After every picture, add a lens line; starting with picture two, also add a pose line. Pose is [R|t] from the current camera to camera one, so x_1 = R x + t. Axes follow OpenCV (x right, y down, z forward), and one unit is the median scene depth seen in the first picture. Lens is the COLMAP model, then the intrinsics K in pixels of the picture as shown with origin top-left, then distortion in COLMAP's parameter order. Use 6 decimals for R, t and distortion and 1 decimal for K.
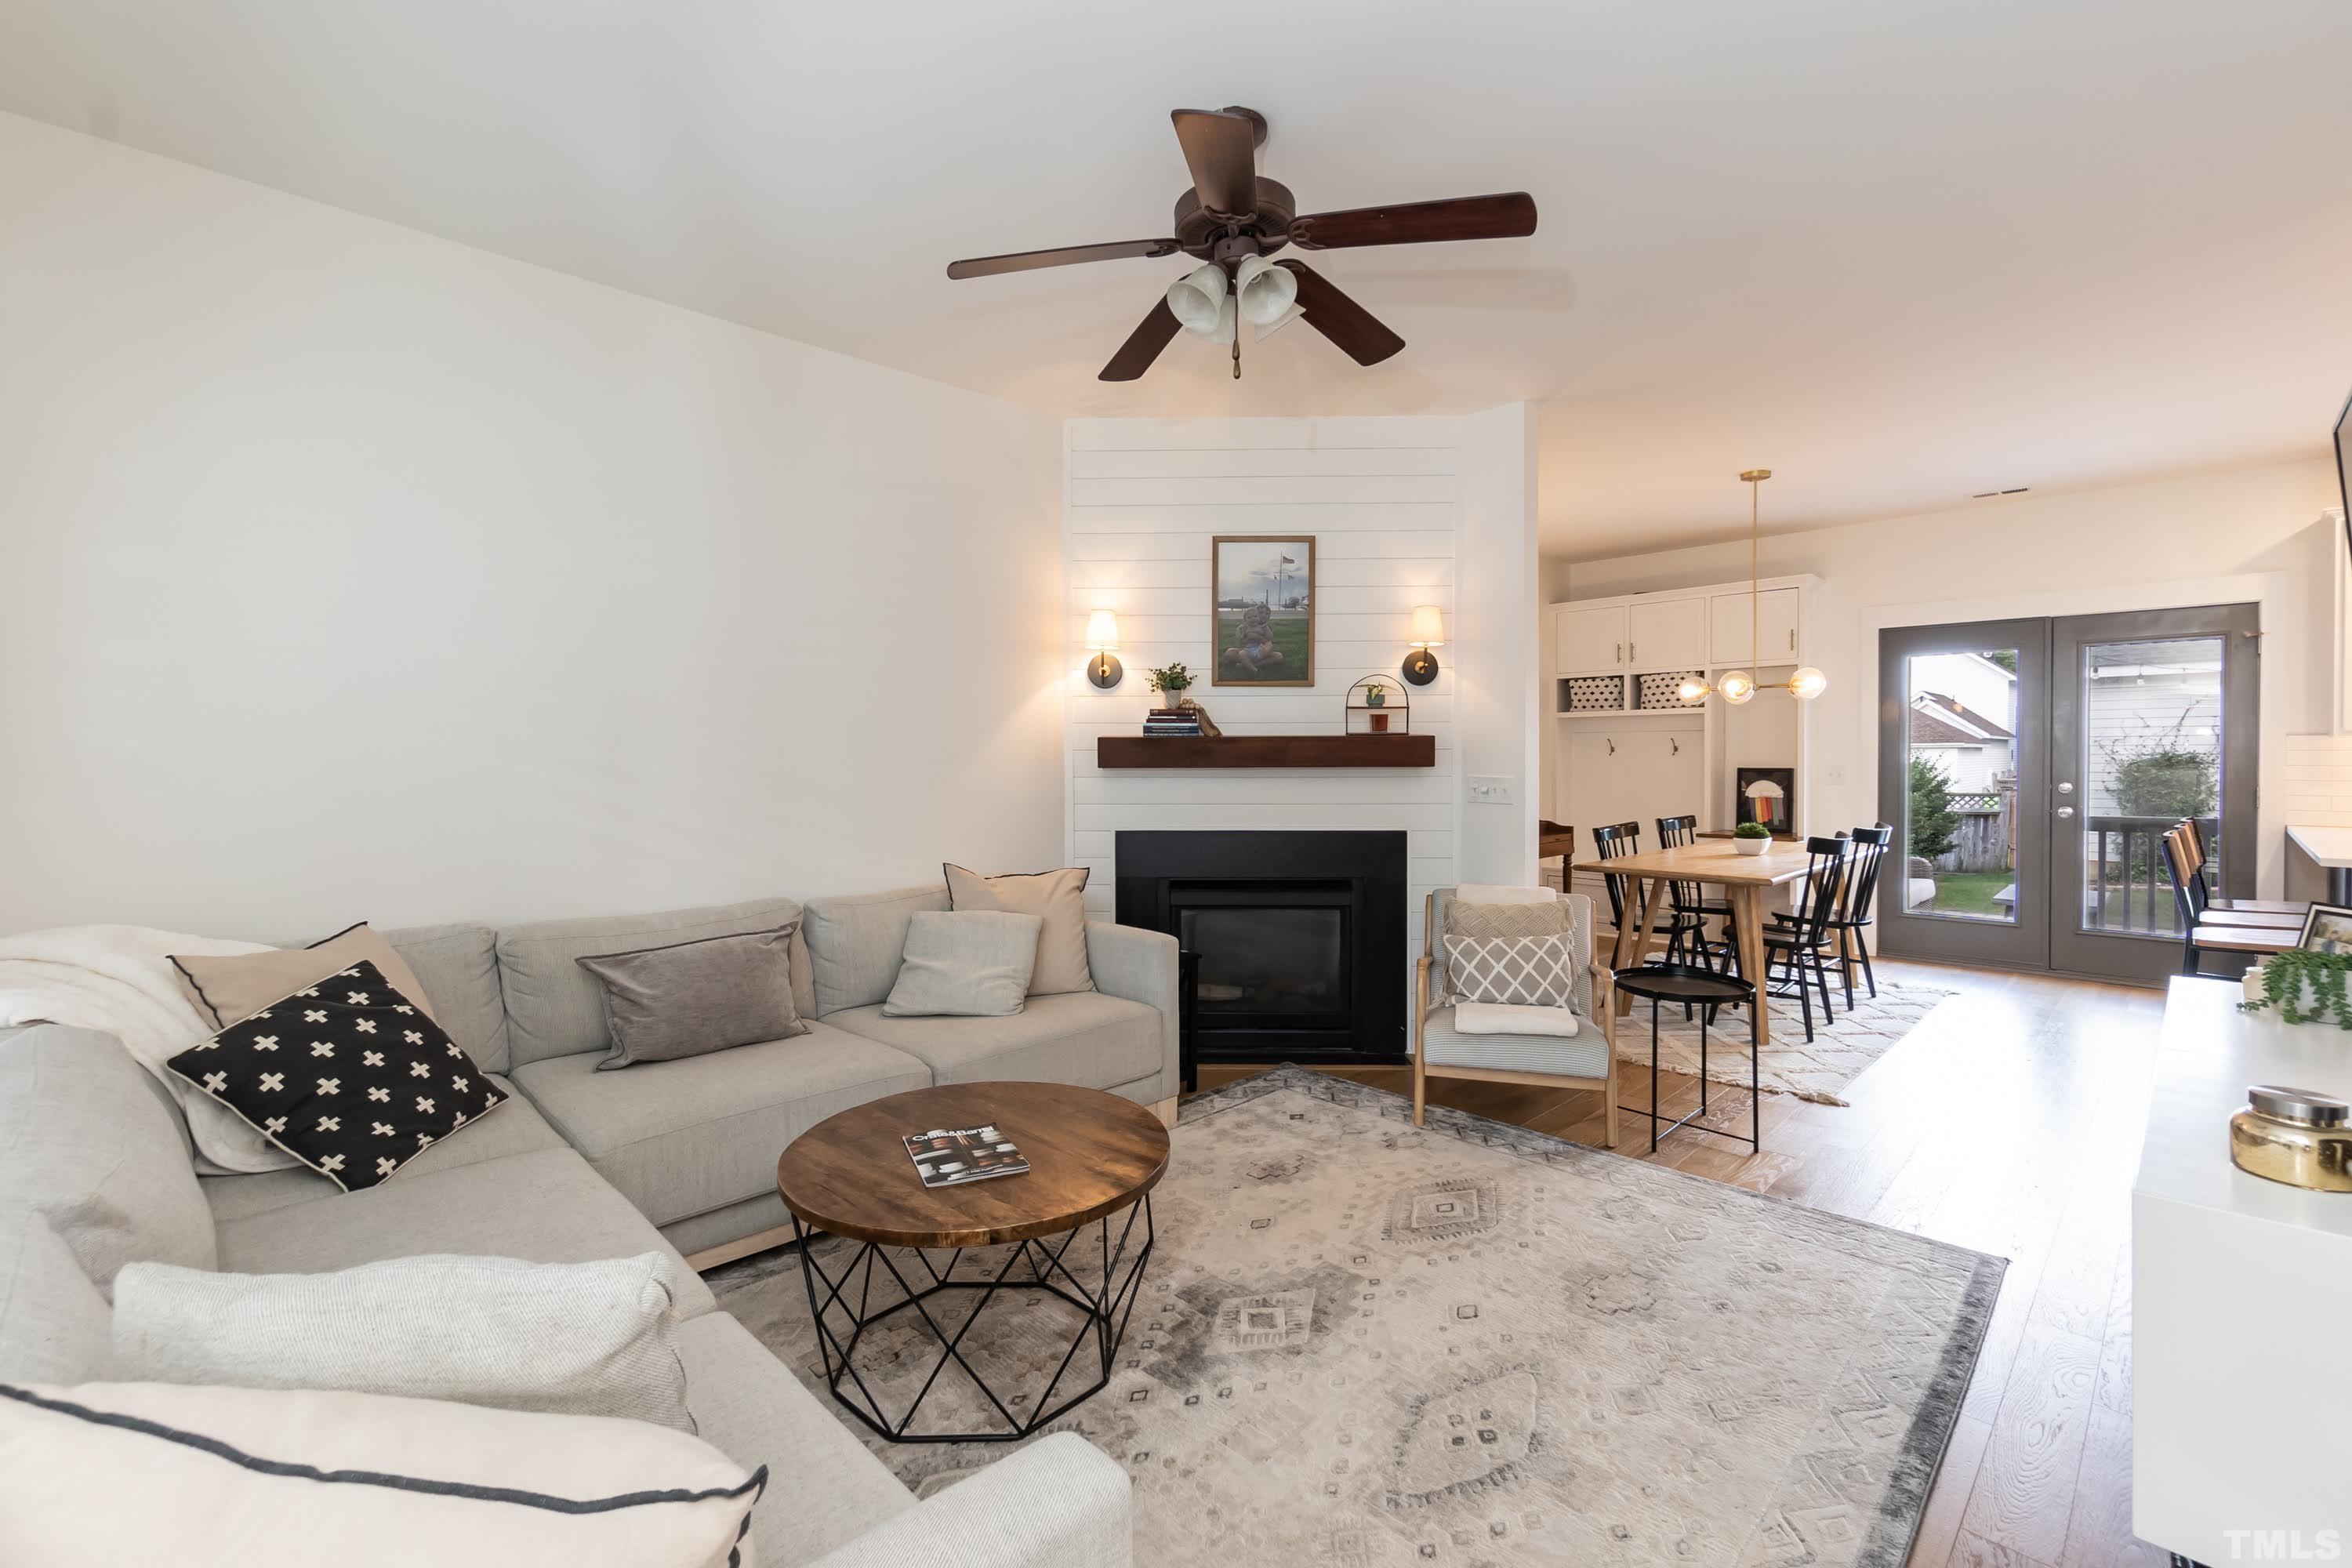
lens RADIAL K [[1027.1, 0, 1175.5], [0, 1027.1, 753.9], [0, 0, 1]] dist [-0.000731, 0.000286]
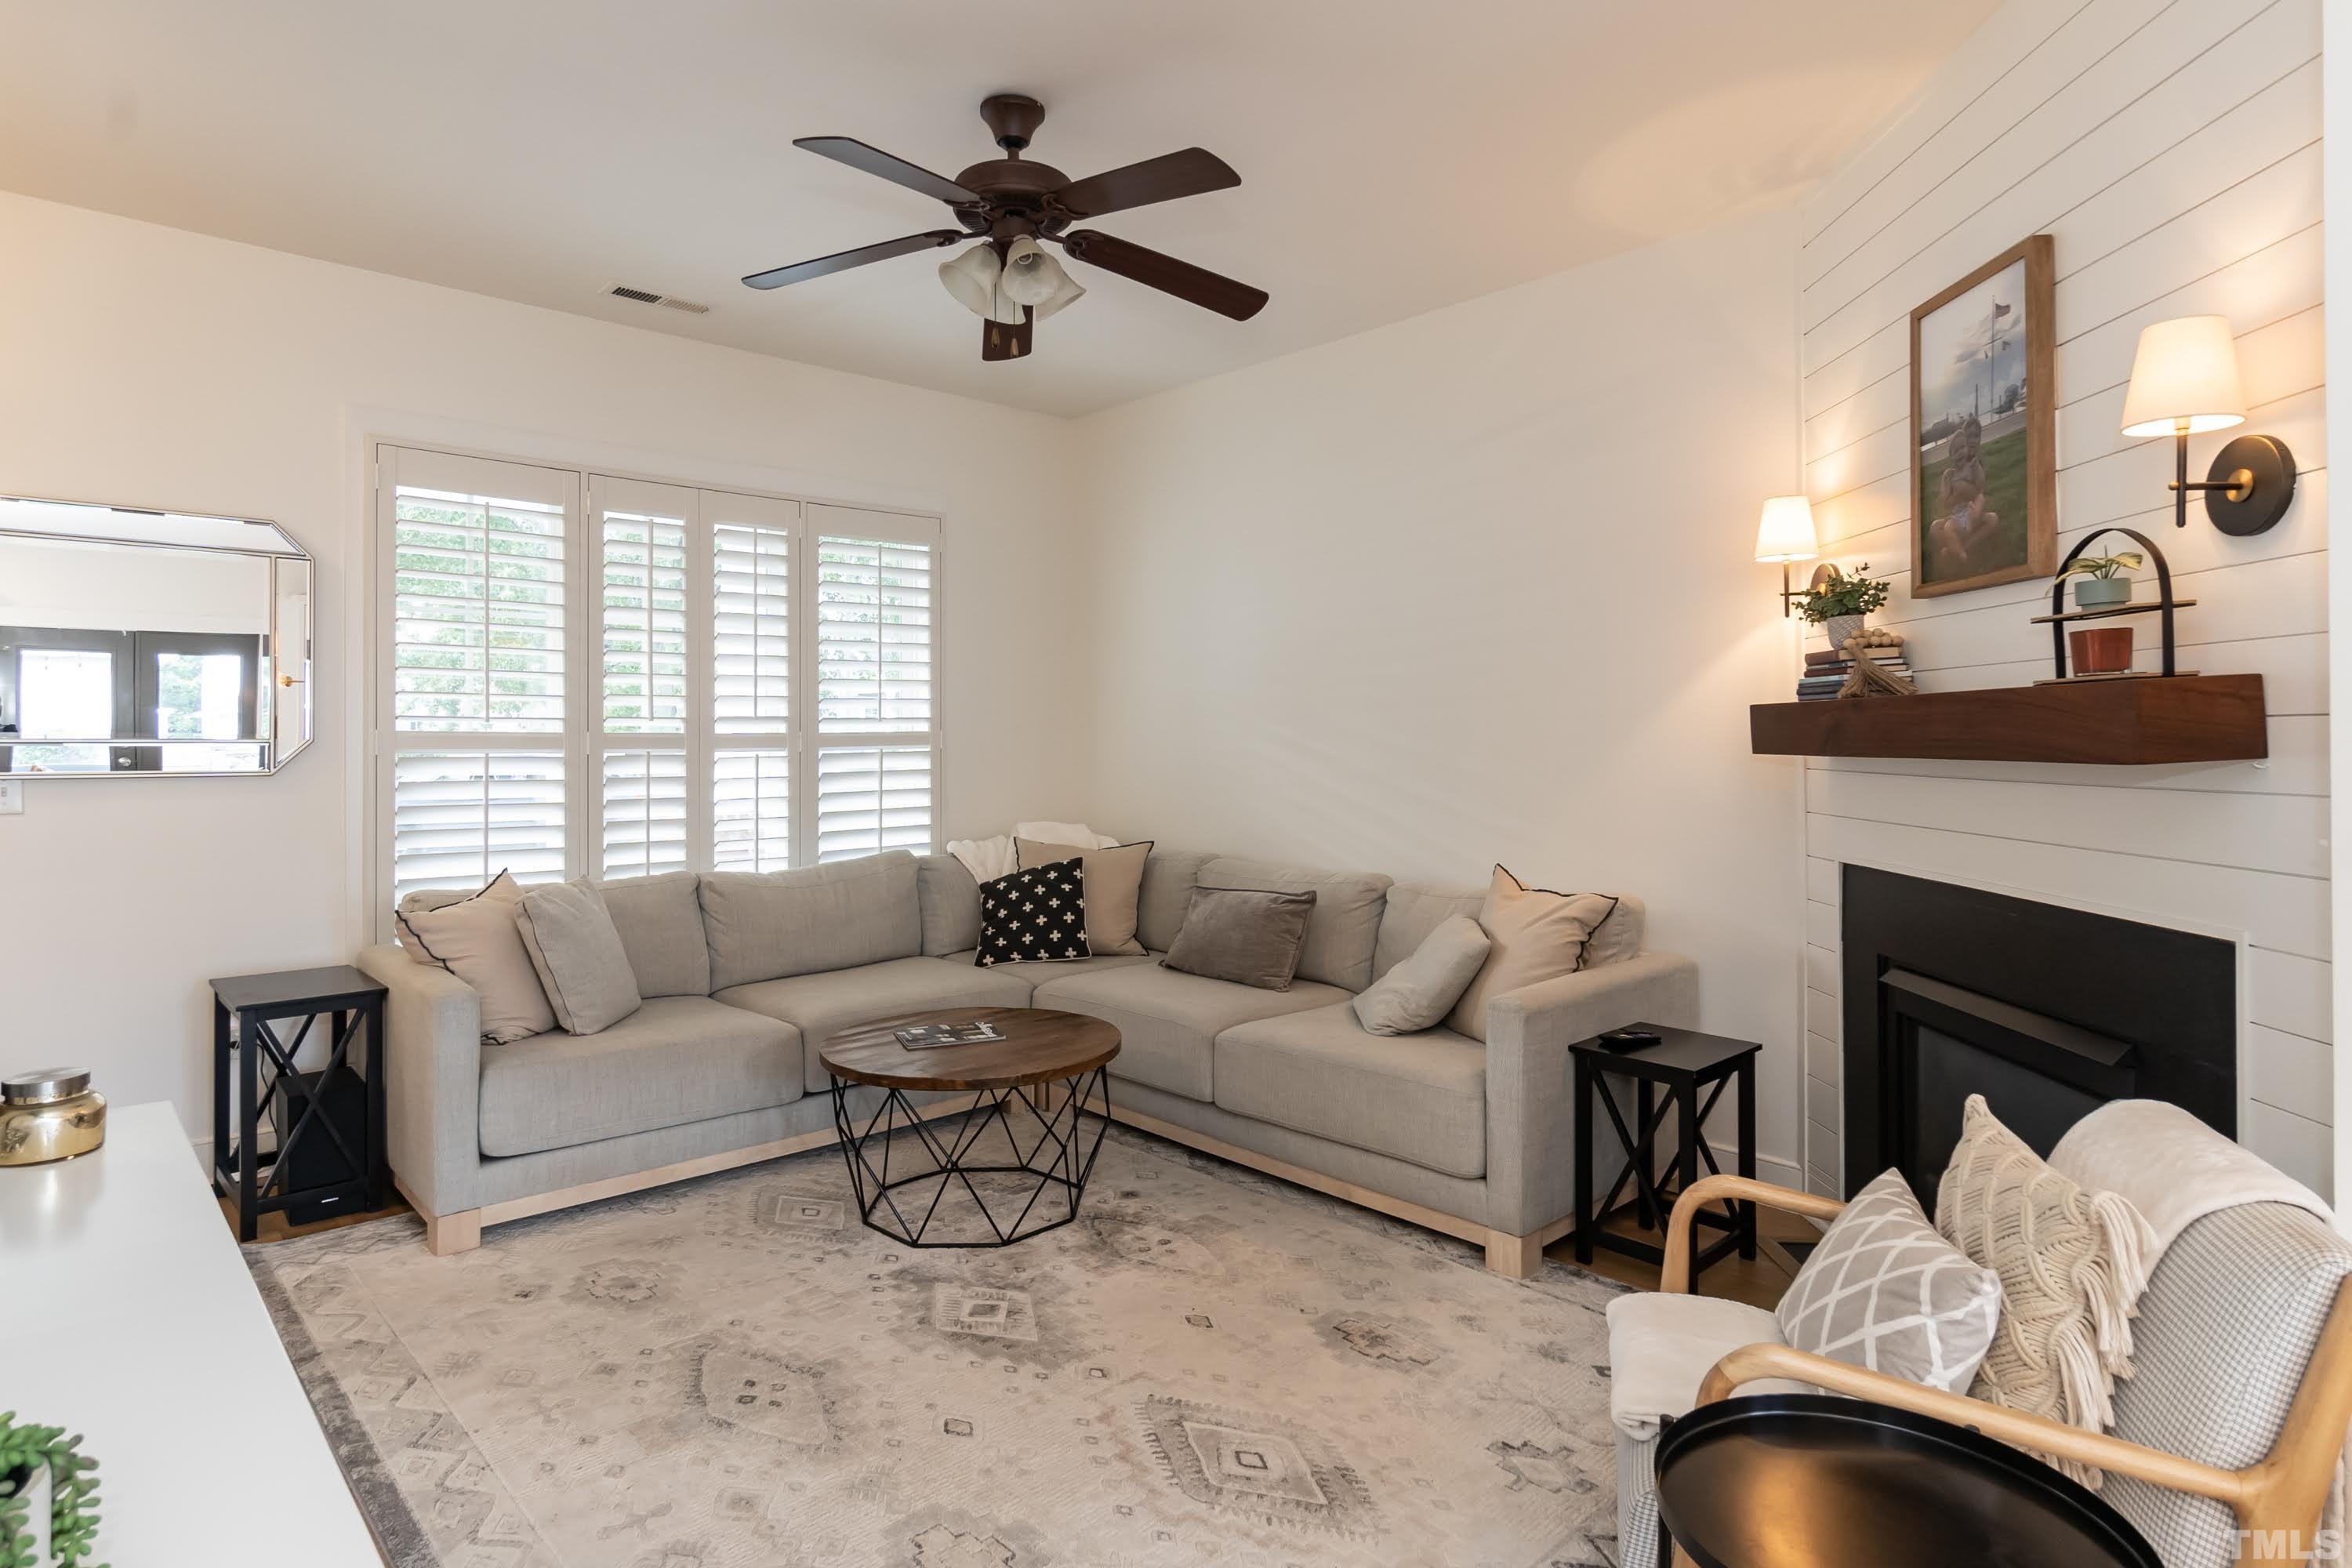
lens RADIAL K [[1261.6, 0, 1172.9], [0, 1261.6, 719.7], [0, 0, 1]] dist [-0.001663, -0.000600]
pose [[-0.027531, -0.014391, -0.999517, 0.702274], [-0.002192, 0.999895, -0.014336, 0.004313], [0.999619, 0.001796, -0.027560, 0.663547]]
